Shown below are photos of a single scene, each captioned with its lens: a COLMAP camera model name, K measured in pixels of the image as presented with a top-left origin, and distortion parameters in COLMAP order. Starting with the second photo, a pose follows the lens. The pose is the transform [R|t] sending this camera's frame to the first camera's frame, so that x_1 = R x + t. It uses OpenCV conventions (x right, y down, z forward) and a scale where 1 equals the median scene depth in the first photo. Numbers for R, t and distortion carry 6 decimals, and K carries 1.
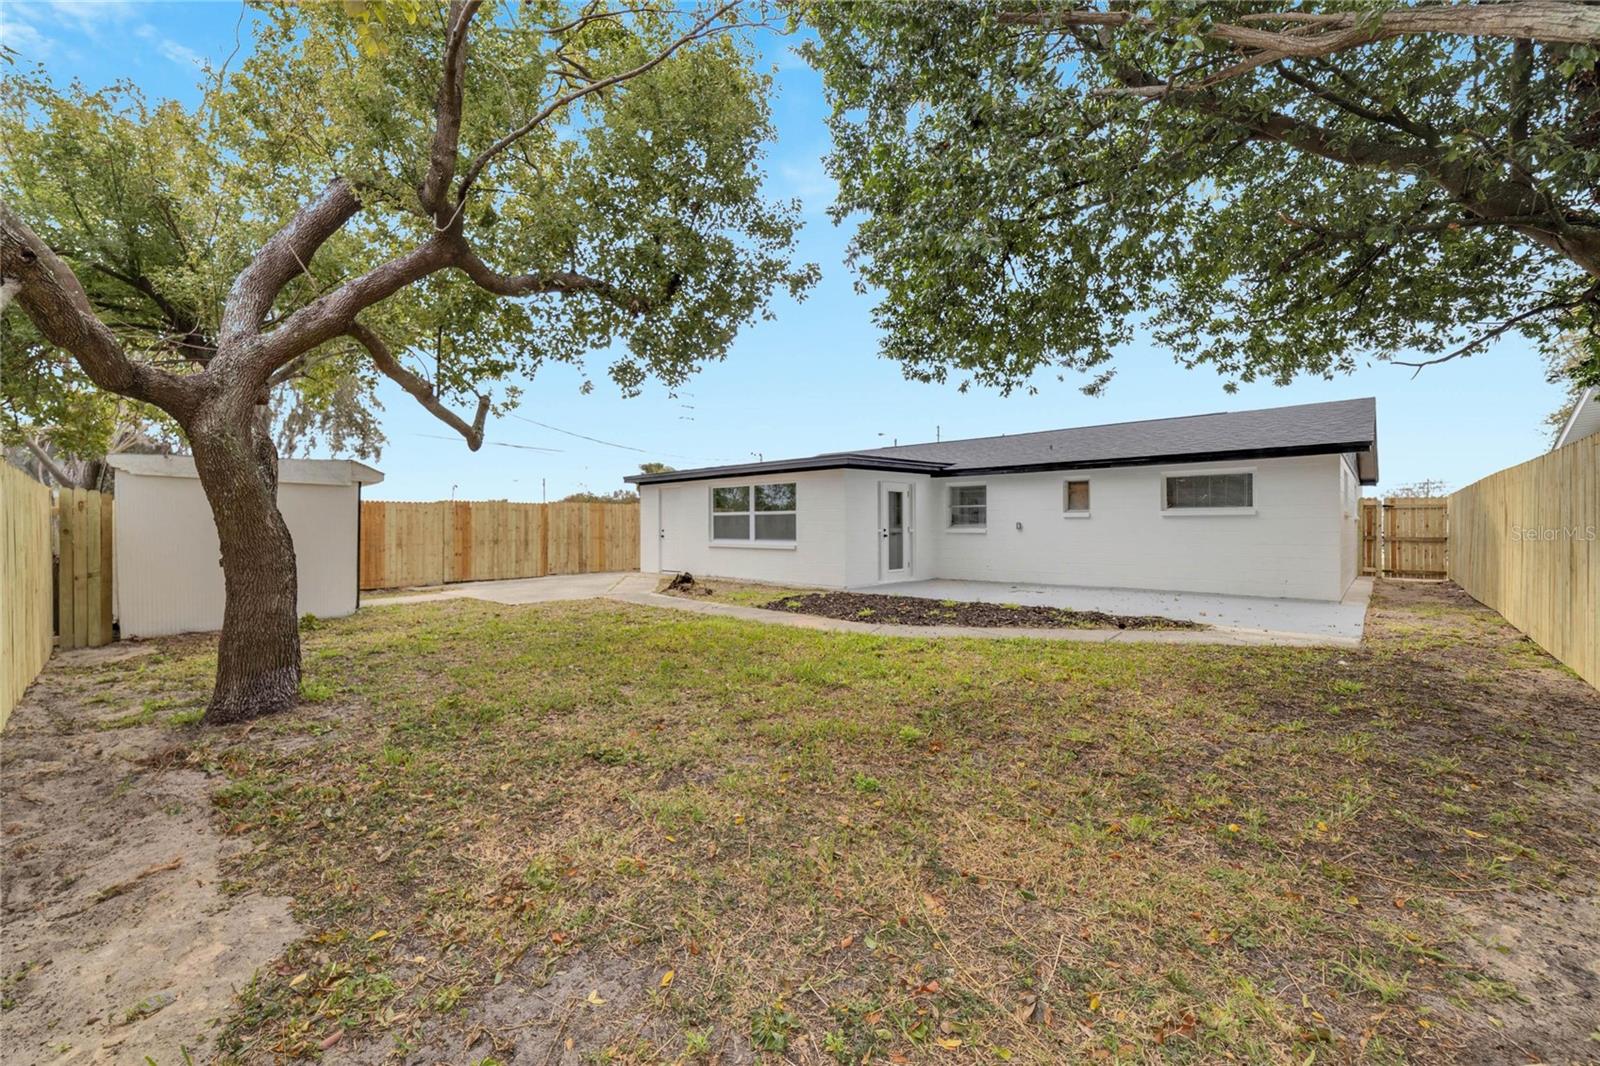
lens RADIAL K [[659.7, 0, 802.1], [0, 659.7, 525.7], [0, 0, 1]] dist [-0.001897, 0.000041]
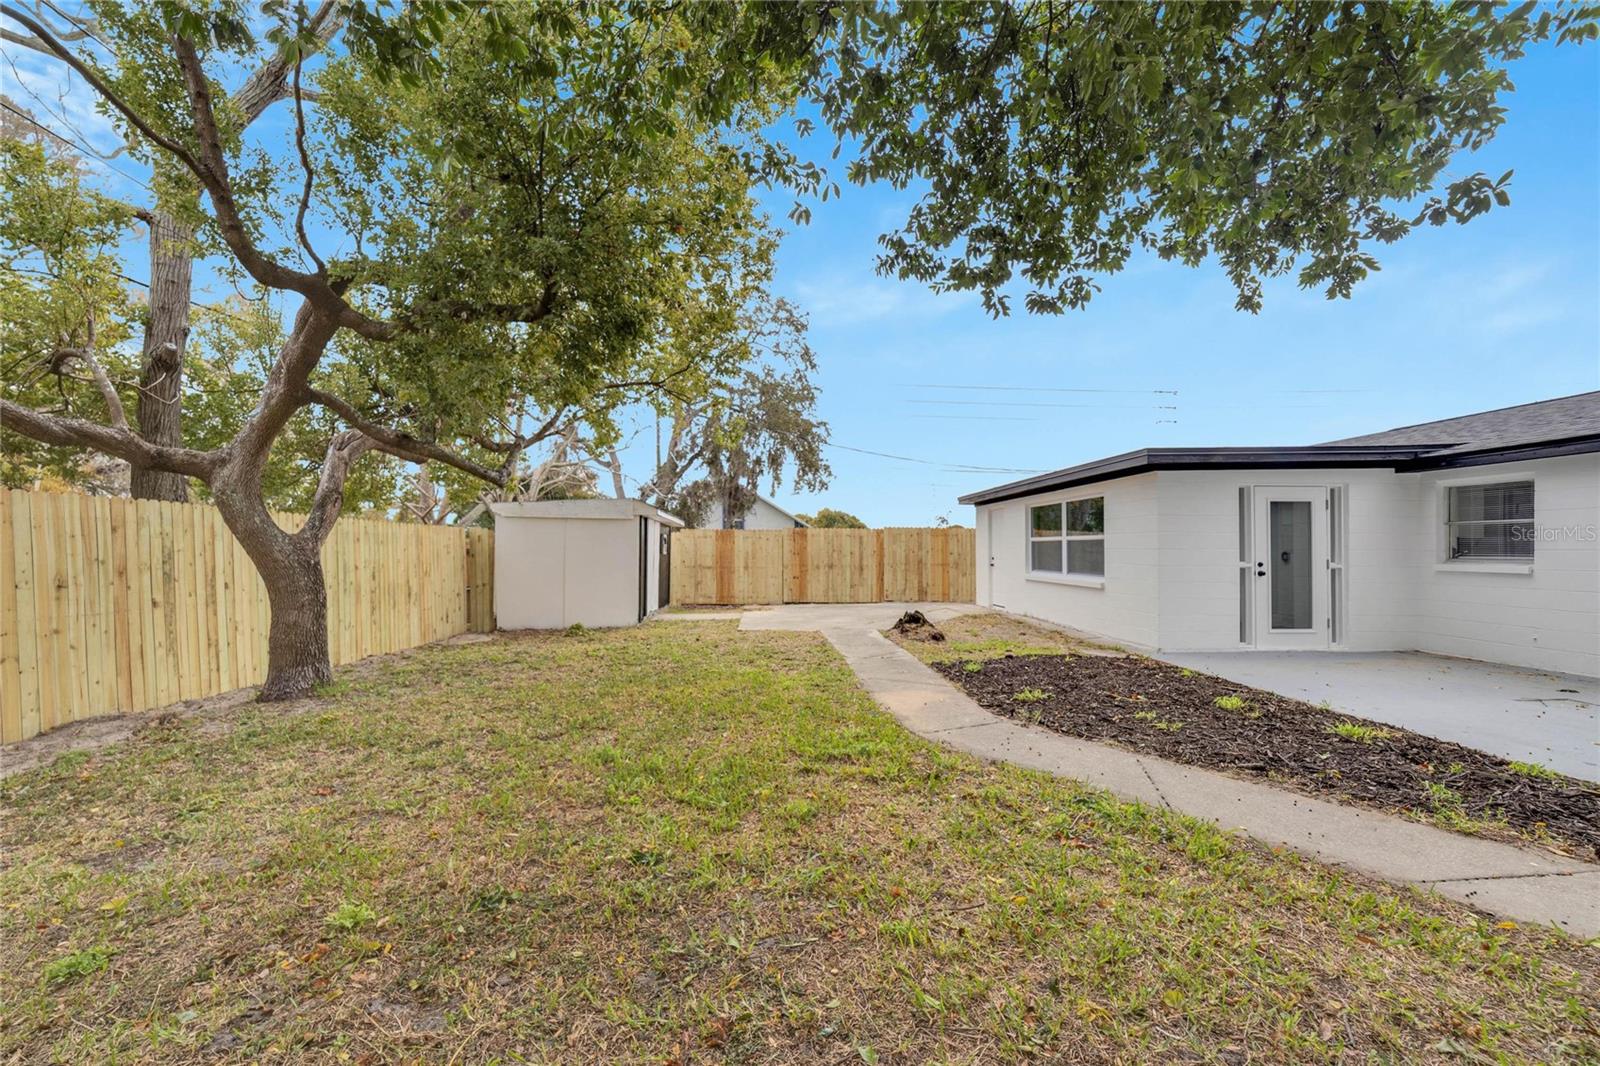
lens RADIAL K [[659.7, 0, 800.9], [0, 659.7, 546.6], [0, 0, 1]] dist [-0.001897, 0.000041]
pose [[0.696304, 0.003914, -0.717736, 0.254152], [-0.004327, 0.999990, 0.001255, -0.008457], [0.717734, 0.002232, 0.696314, 0.242232]]
